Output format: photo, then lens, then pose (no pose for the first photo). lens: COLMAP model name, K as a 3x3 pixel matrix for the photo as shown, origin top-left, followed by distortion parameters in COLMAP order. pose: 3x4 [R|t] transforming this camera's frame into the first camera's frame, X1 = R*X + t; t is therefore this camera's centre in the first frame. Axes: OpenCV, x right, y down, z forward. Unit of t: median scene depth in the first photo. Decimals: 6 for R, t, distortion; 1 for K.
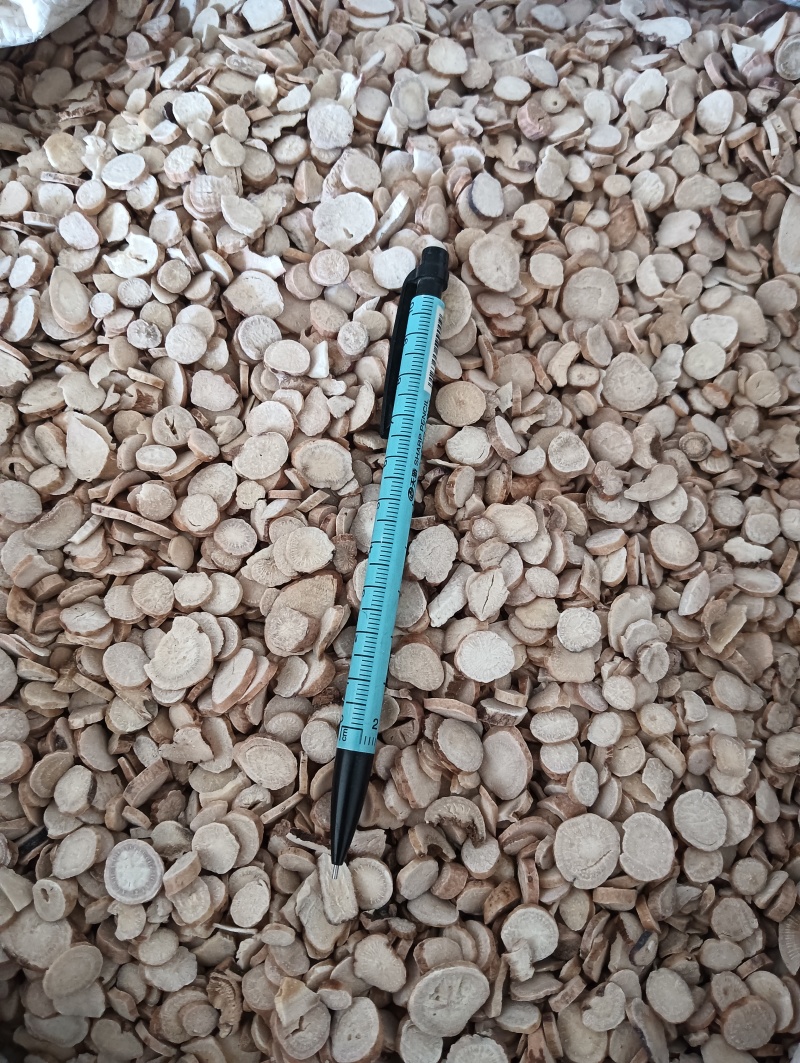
lens RADIAL K [[852.4, 0, 400.0], [0, 852.4, 531.5], [0, 0, 1]] dist [0.128265, -0.323446]
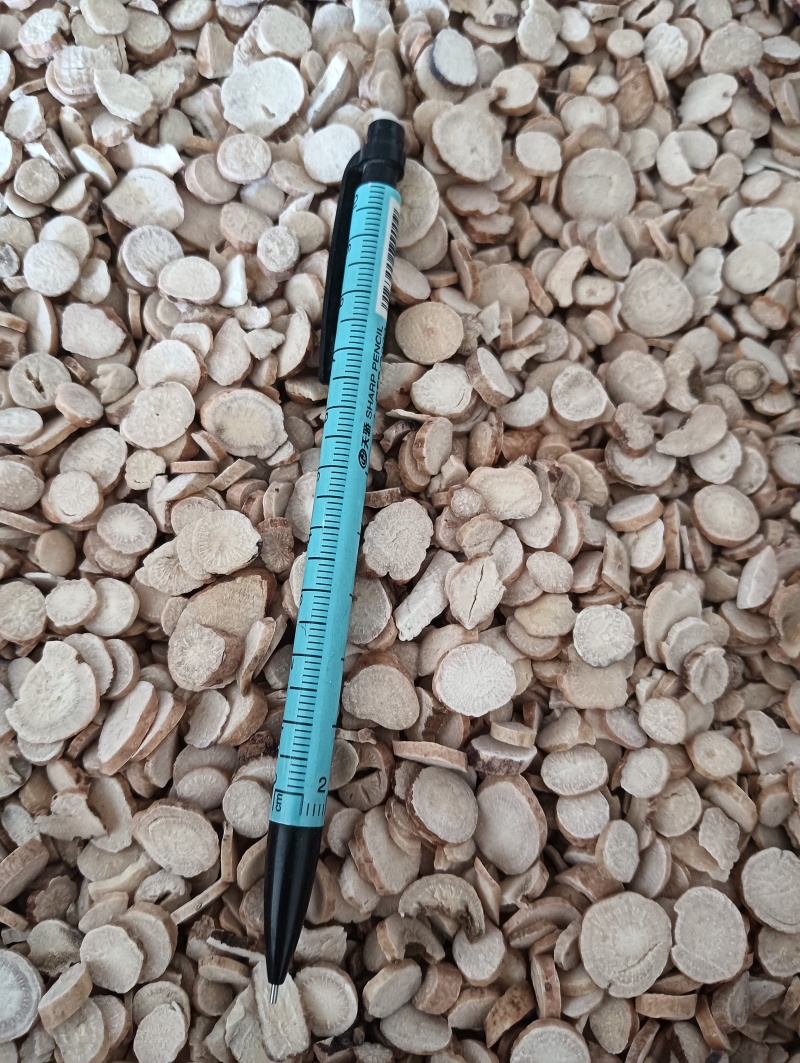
lens RADIAL K [[810.4, 0, 400.0], [0, 810.4, 531.5], [0, 0, 1]] dist [0.035576, -0.099835]
pose [[0.998970, -0.043461, -0.013071, 0.048436], [0.043776, 0.998733, 0.024839, 0.002048], [0.011975, -0.025385, 0.999606, 0.307065]]
